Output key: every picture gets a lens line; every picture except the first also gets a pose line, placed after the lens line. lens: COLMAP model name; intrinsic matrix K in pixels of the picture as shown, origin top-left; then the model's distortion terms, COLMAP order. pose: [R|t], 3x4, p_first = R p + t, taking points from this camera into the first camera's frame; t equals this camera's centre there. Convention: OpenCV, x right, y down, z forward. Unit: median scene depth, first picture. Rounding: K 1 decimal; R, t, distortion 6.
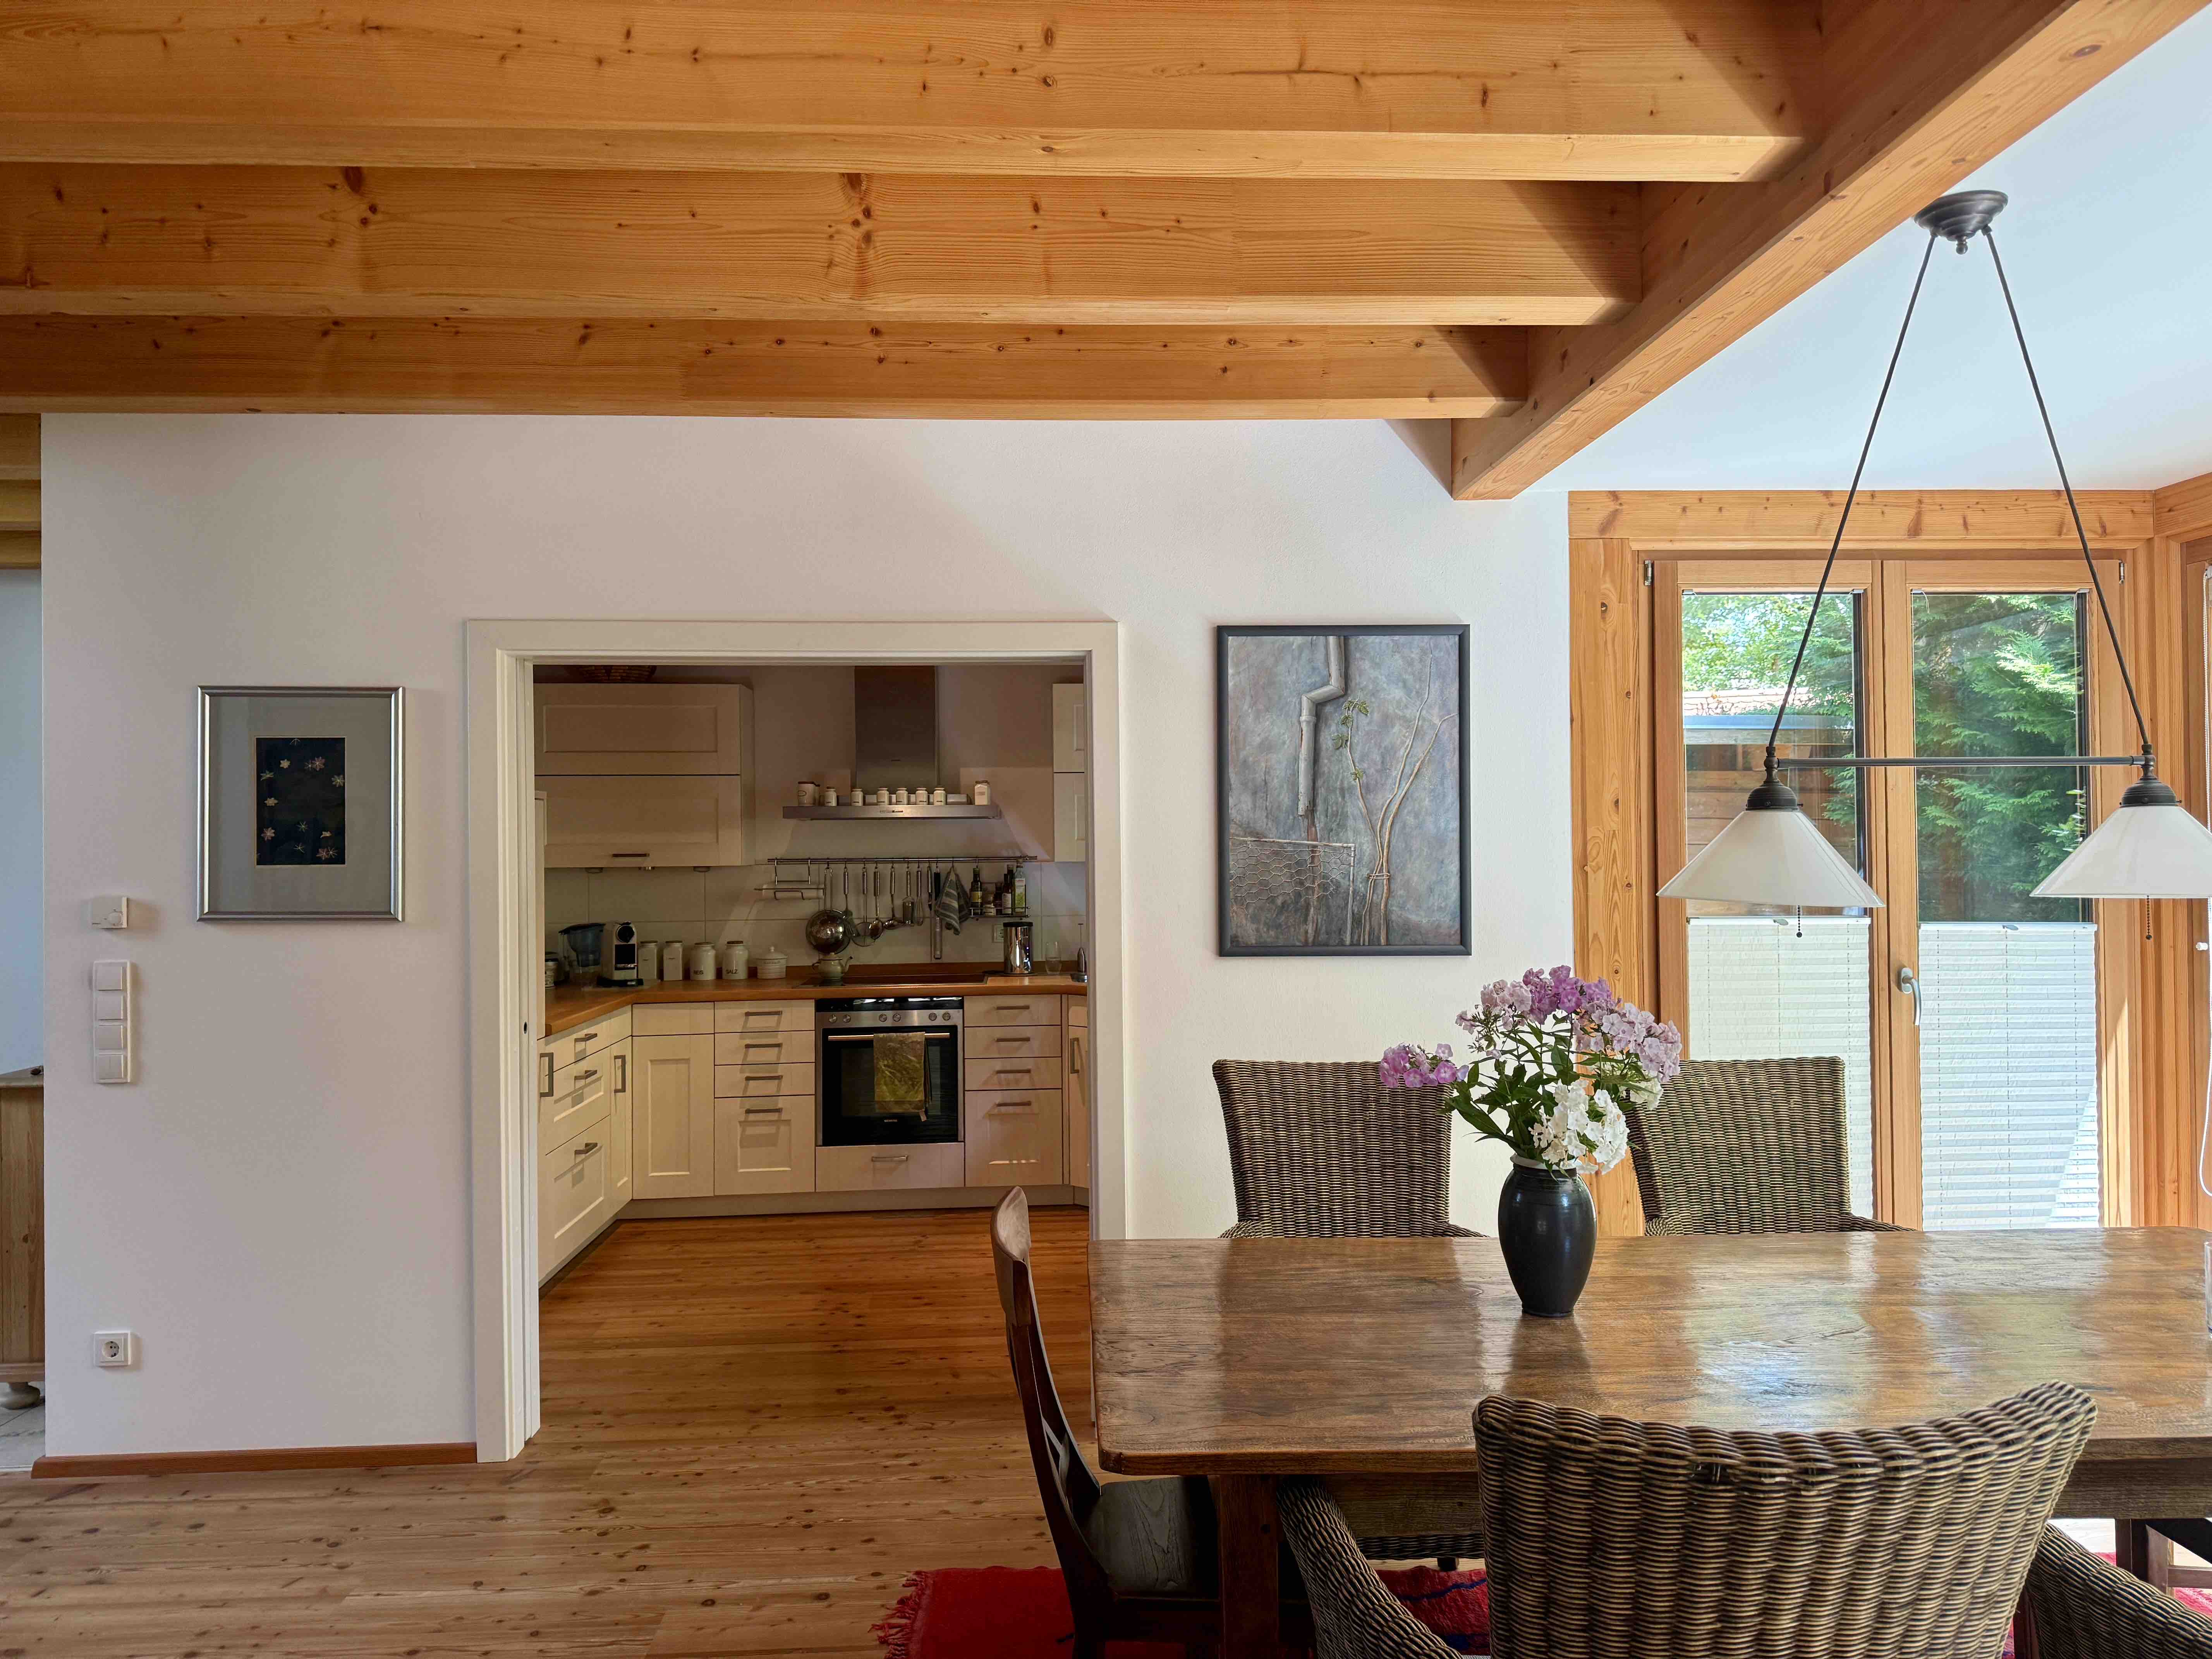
lens RADIAL K [[1558.8, 0, 1168.2], [0, 1558.8, 841.1], [0, 0, 1]] dist [0.022829, -0.011147]
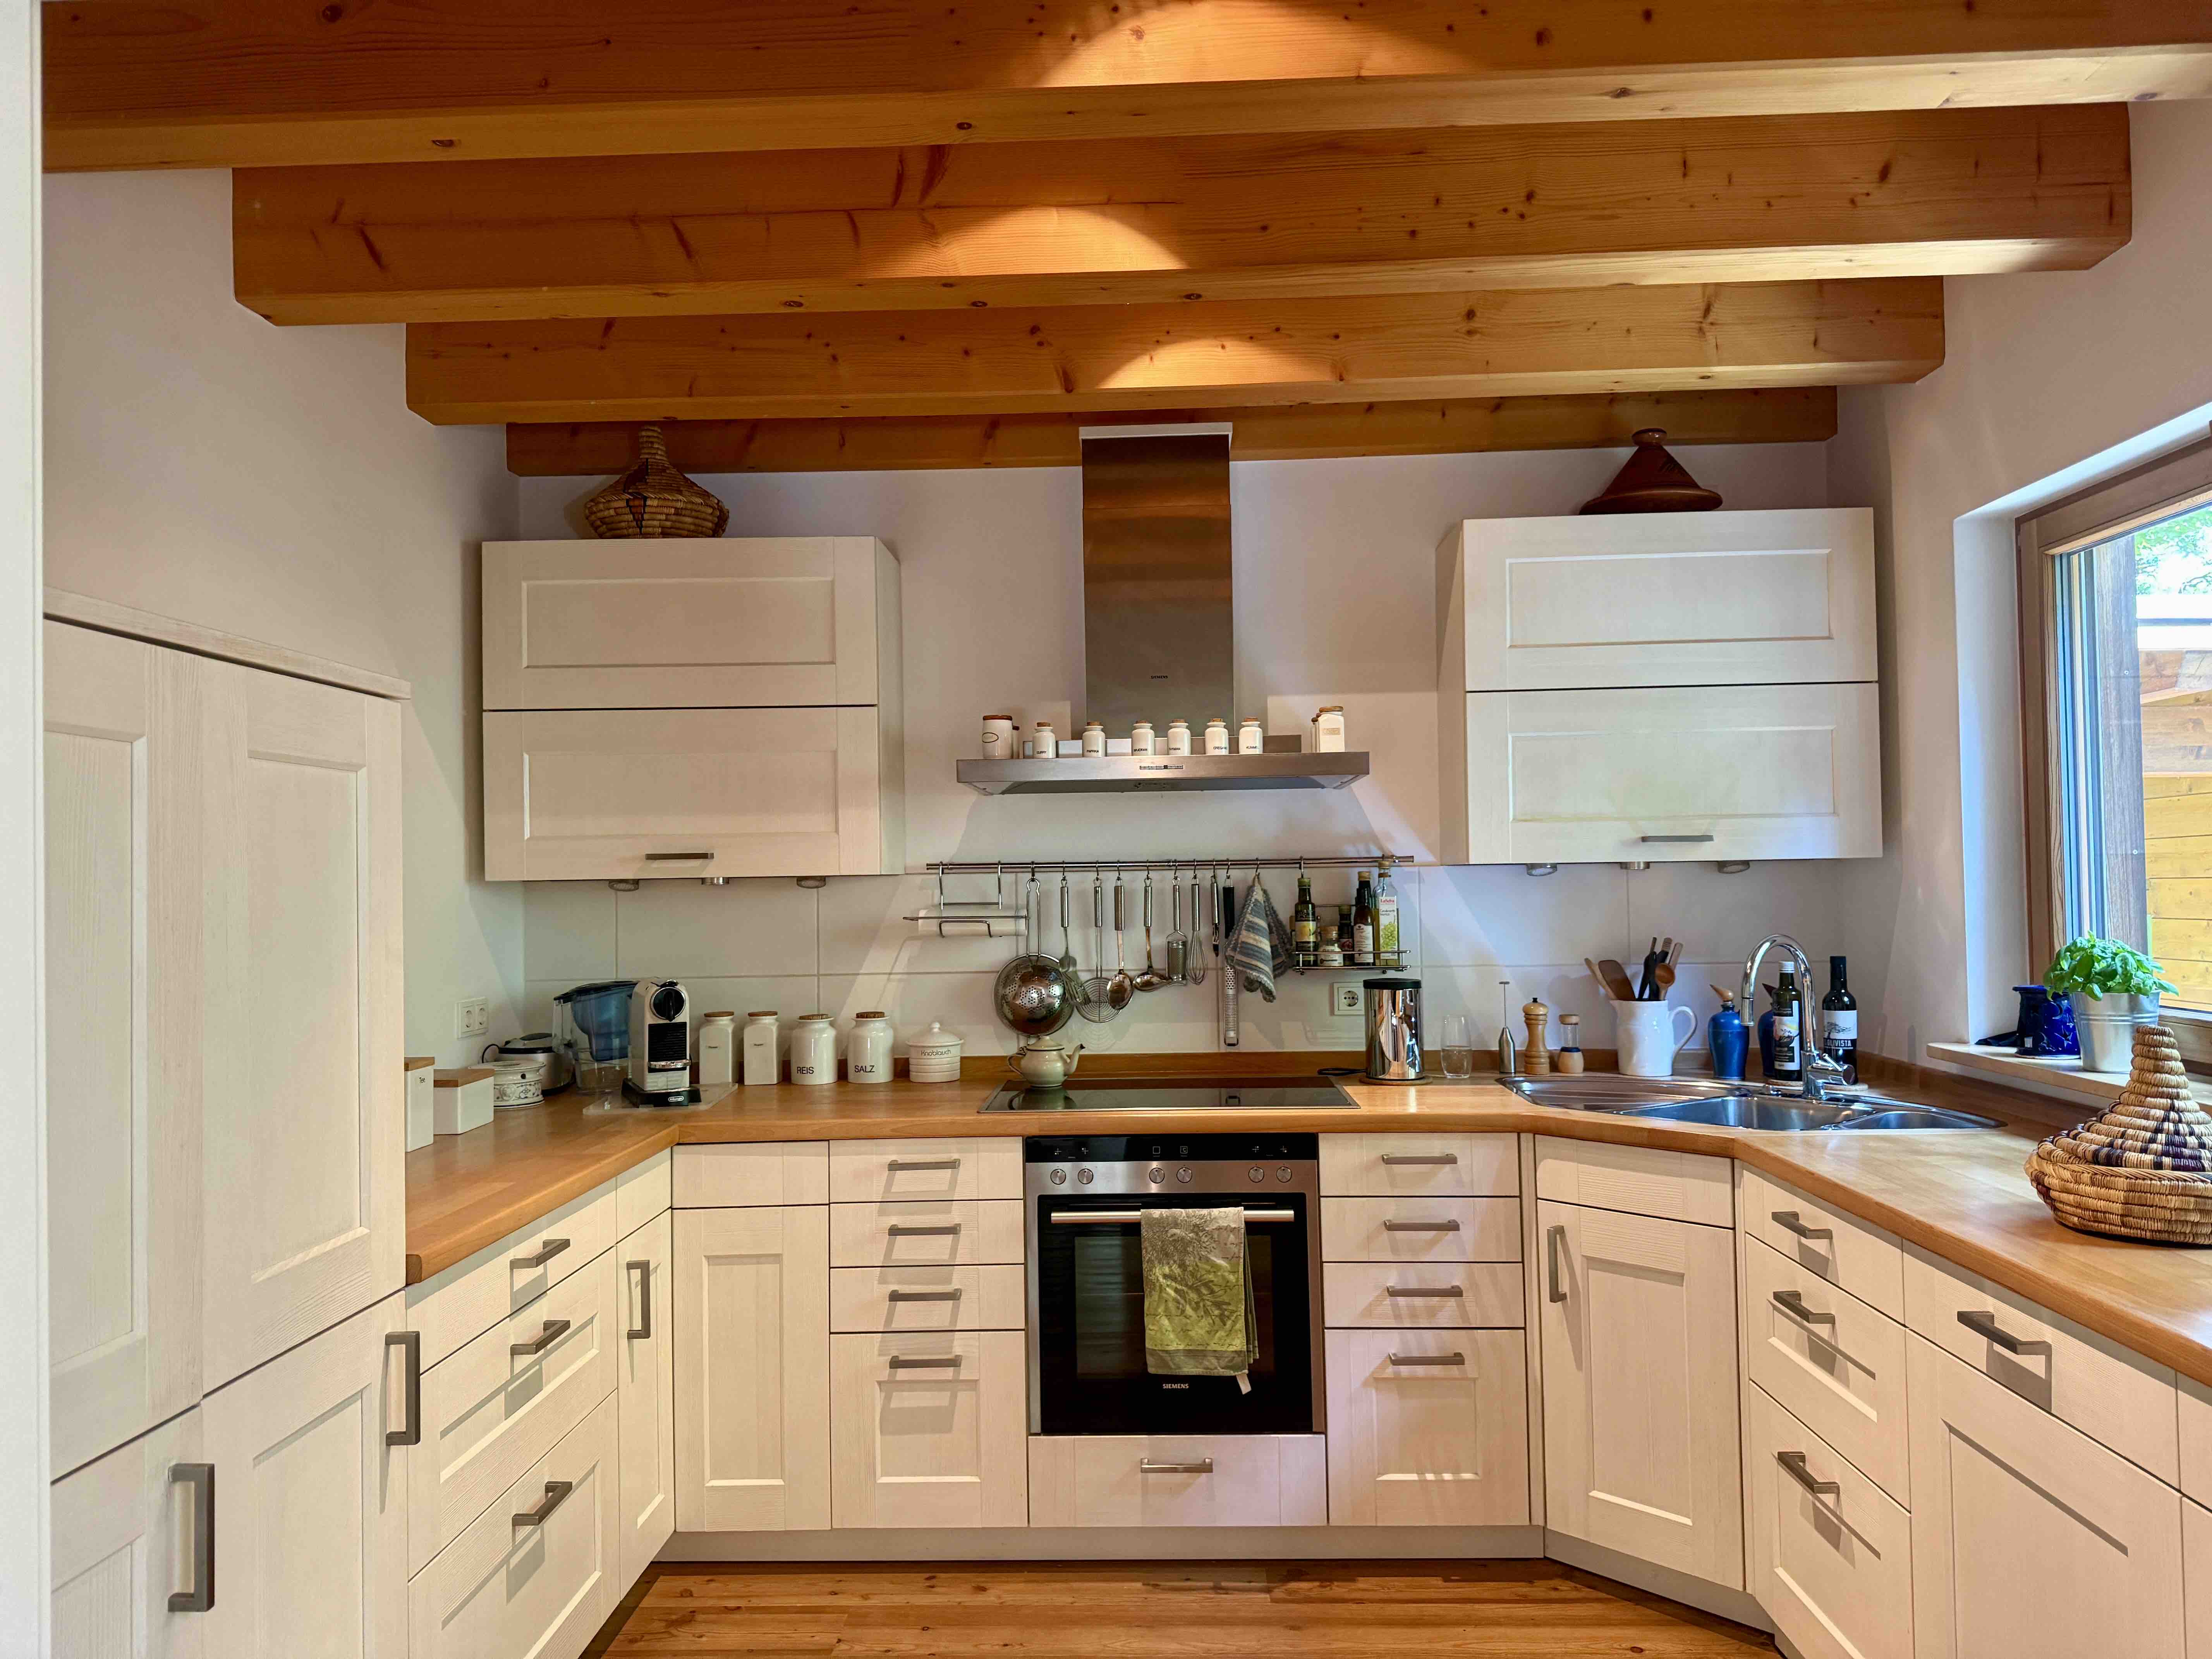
lens RADIAL K [[1558.8, 0, 1094.3], [0, 1558.8, 843.6], [0, 0, 1]] dist [0.022829, -0.011147]
pose [[0.991245, -0.008706, -0.131748, -0.131262], [0.006499, 0.999831, -0.017172, 0.014973], [0.131875, 0.016165, 0.991134, 0.483316]]
